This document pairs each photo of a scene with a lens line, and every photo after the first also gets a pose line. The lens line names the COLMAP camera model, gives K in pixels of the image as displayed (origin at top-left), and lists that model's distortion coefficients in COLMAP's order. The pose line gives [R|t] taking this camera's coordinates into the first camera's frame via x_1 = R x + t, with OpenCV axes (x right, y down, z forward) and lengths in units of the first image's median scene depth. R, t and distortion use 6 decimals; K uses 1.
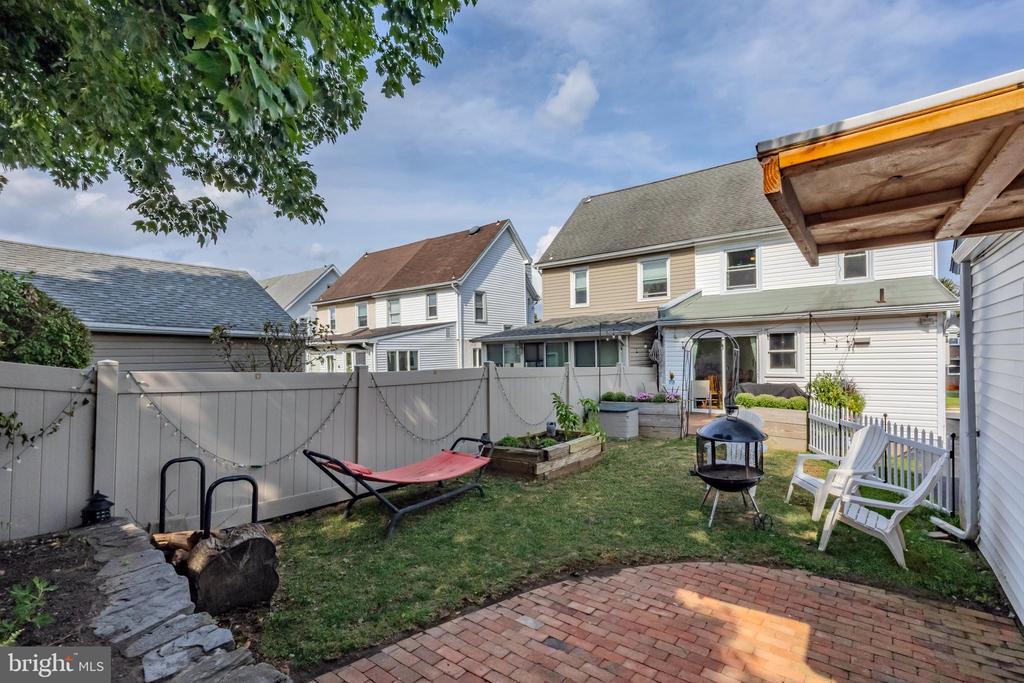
lens RADIAL K [[447.7, 0, 513.6], [0, 447.7, 347.1], [0, 0, 1]] dist [0.001655, -0.001416]
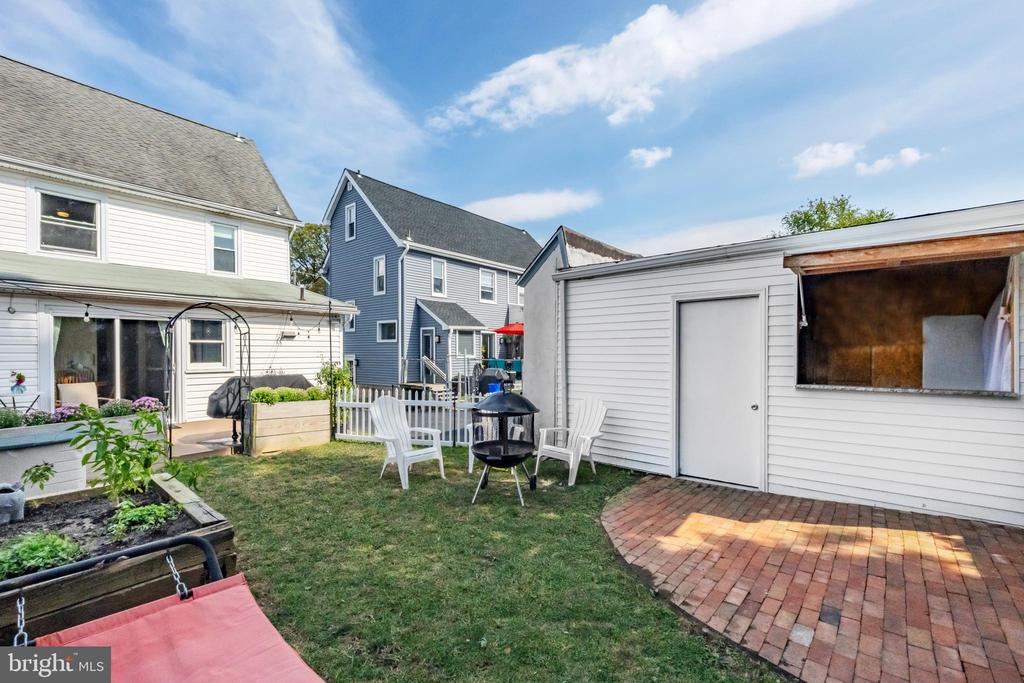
lens RADIAL K [[447.7, 0, 521.4], [0, 447.7, 353.8], [0, 0, 1]] dist [0.001655, -0.001416]
pose [[0.037450, 0.024830, 0.998990, -0.635662], [-0.013682, 0.999610, -0.024332, 0.134716], [-0.999205, -0.012757, 0.037776, 1.222827]]
